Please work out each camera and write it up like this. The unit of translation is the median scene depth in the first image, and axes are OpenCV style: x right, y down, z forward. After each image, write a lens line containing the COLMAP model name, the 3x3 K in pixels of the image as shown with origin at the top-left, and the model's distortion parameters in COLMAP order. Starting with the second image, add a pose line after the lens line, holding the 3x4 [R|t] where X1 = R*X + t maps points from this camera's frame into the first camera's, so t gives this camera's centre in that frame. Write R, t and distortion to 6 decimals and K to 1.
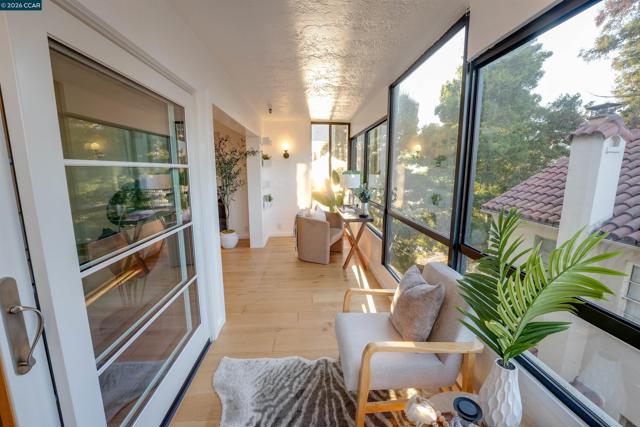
lens RADIAL K [[420.4, 0, 334.3], [0, 420.4, 212.9], [0, 0, 1]] dist [-0.001659, 0.000017]
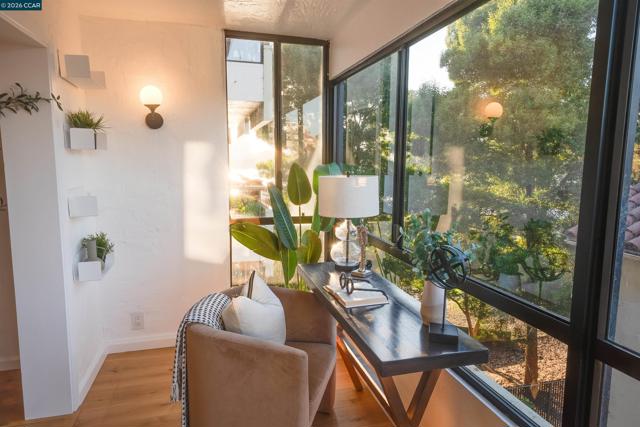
lens RADIAL K [[420.4, 0, 334.3], [0, 420.4, 212.9], [0, 0, 1]] dist [-0.001659, 0.000017]
pose [[0.975424, -0.019522, 0.219472, -0.045760], [0.014402, 0.999586, 0.024904, -0.065776], [-0.219867, -0.021131, 0.975301, 0.623828]]
